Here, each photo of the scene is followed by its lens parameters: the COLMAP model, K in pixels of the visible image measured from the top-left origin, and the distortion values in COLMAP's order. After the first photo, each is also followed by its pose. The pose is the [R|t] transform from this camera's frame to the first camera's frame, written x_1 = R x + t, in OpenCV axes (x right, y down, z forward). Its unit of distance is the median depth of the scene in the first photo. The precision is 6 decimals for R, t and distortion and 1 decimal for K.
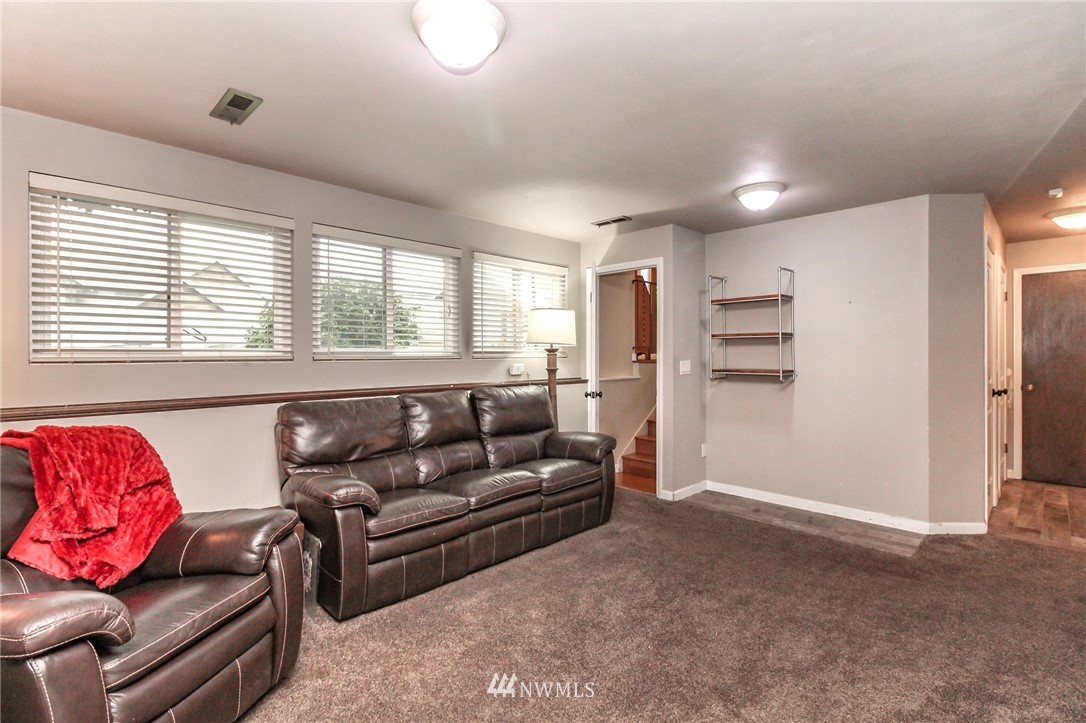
lens RADIAL K [[501.4, 0, 537.9], [0, 501.4, 354.4], [0, 0, 1]] dist [0.025538, -0.003452]
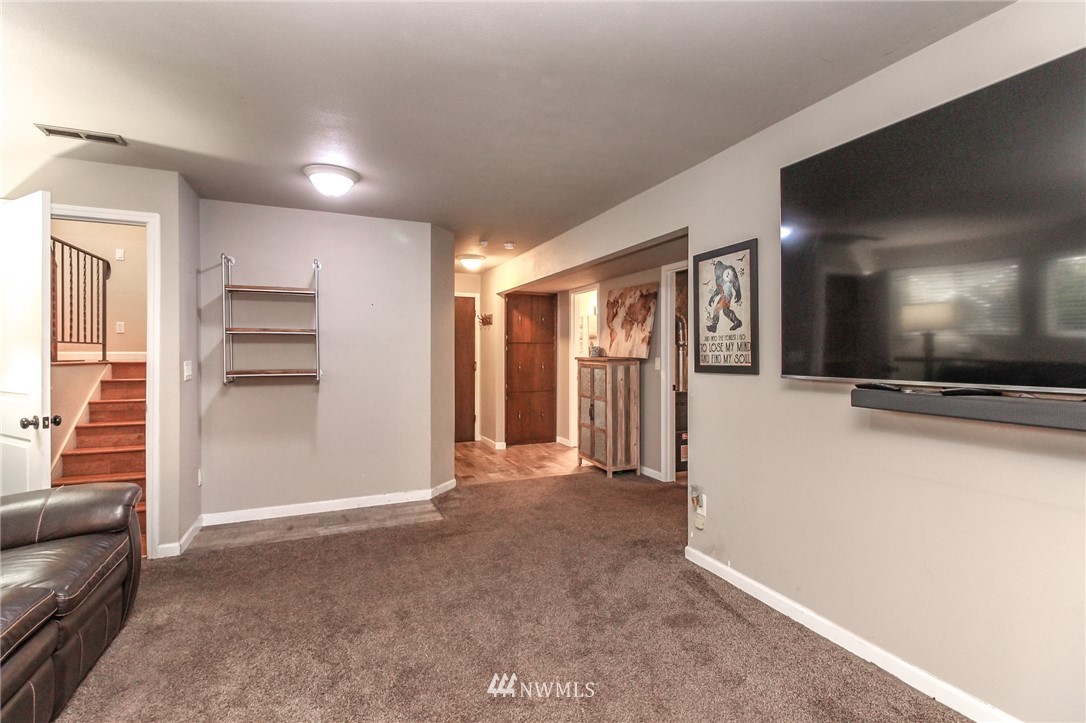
lens RADIAL K [[501.4, 0, 538.3], [0, 501.4, 358.6], [0, 0, 1]] dist [0.025538, -0.003452]
pose [[0.370326, -0.007451, 0.928872, -0.268190], [-0.002796, 0.999954, 0.009136, -0.000544], [-0.928898, -0.005980, 0.370288, 0.298192]]
